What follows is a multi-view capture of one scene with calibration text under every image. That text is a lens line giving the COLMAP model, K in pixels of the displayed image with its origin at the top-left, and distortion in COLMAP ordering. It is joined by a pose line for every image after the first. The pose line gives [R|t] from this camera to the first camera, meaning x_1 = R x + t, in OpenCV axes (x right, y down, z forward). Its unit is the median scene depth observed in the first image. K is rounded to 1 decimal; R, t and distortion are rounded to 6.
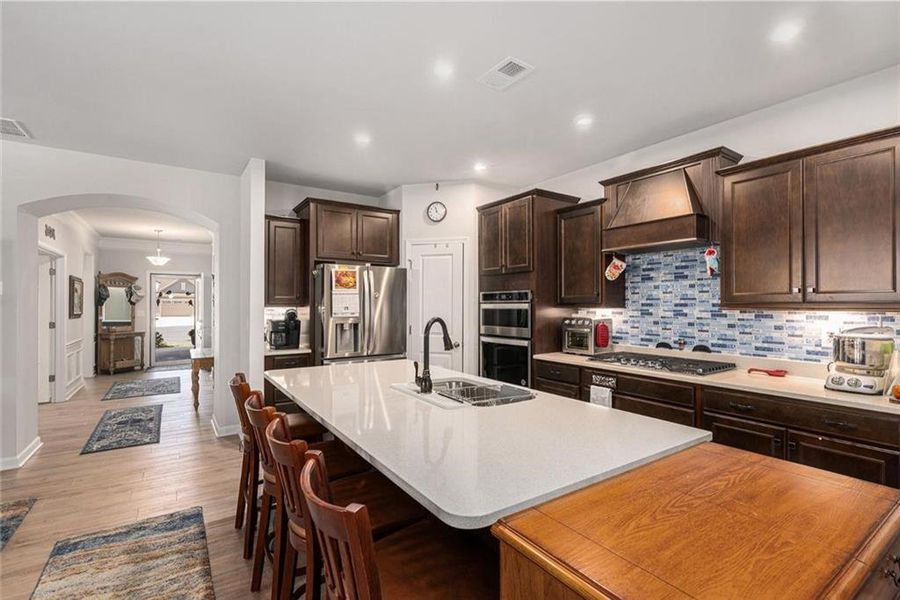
lens RADIAL K [[410.9, 0, 452.9], [0, 410.9, 302.6], [0, 0, 1]] dist [0.000284, -0.000210]
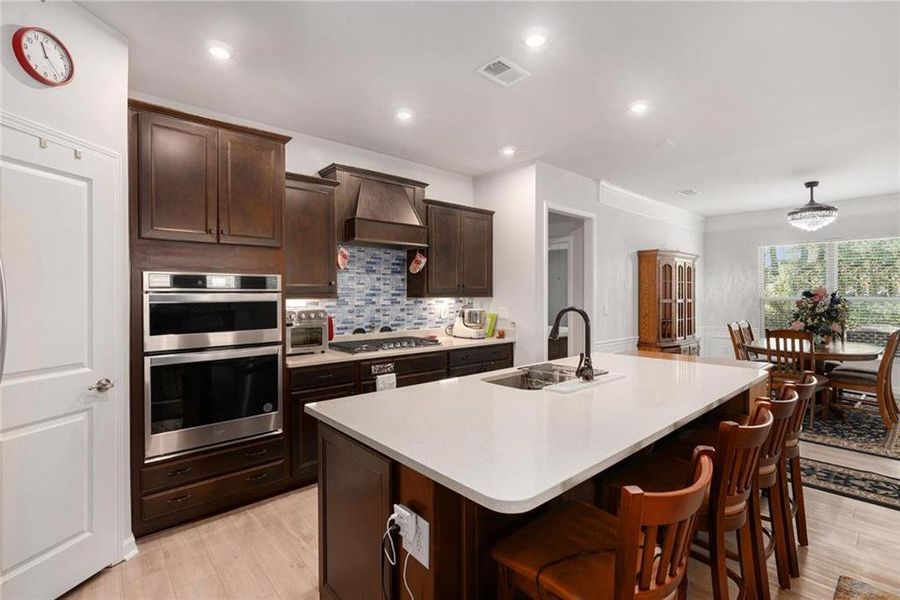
lens RADIAL K [[410.9, 0, 447.2], [0, 410.9, 300.6], [0, 0, 1]] dist [0.000284, -0.000210]
pose [[-0.114868, -0.016006, 0.993252, -0.585413], [-0.001702, 0.999872, 0.015916, 0.002940], [-0.993379, 0.000138, -0.114881, 0.830863]]
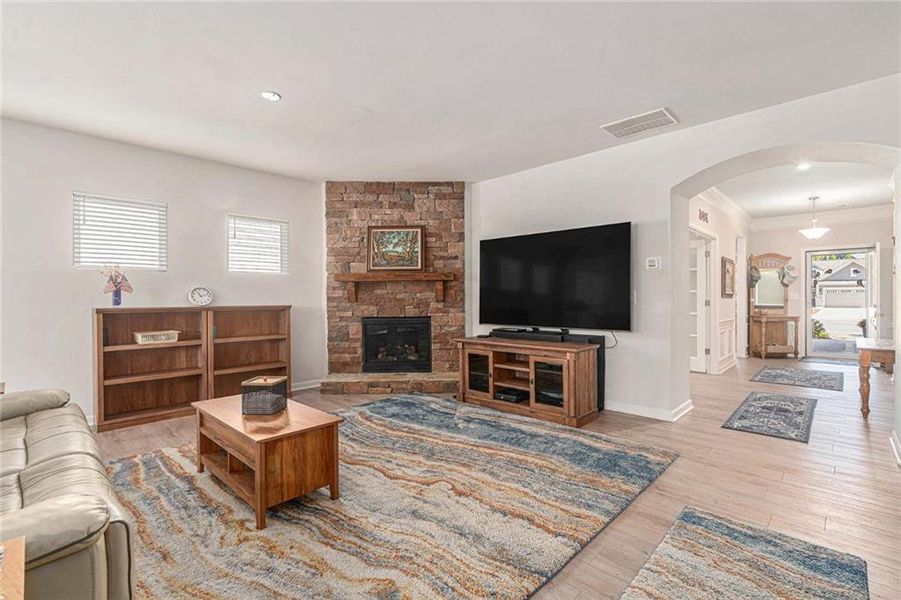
lens RADIAL K [[411.3, 0, 452.9], [0, 411.3, 295.8], [0, 0, 1]] dist [0.000284, -0.000210]
pose [[0.214185, -0.004934, -0.976781, -0.083615], [0.007124, 0.999969, -0.003489, 0.054654], [0.976767, -0.006211, 0.214213, 0.165272]]
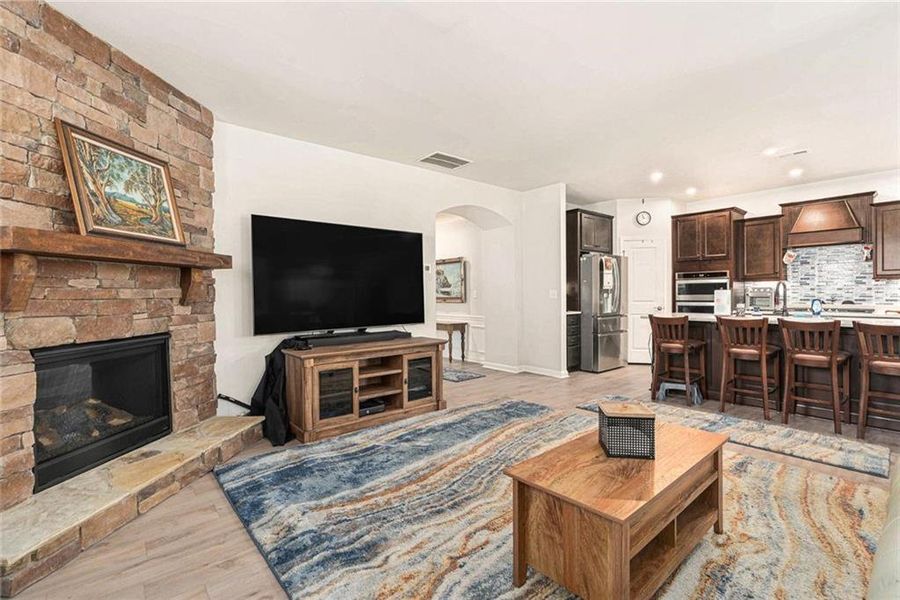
lens RADIAL K [[410.9, 0, 453.3], [0, 410.9, 294.5], [0, 0, 1]] dist [0.000284, -0.000210]
pose [[0.992976, -0.007862, 0.118057, -1.108917], [0.007466, 0.999965, 0.003794, 0.050961], [-0.118082, -0.002886, 0.993000, -0.473020]]
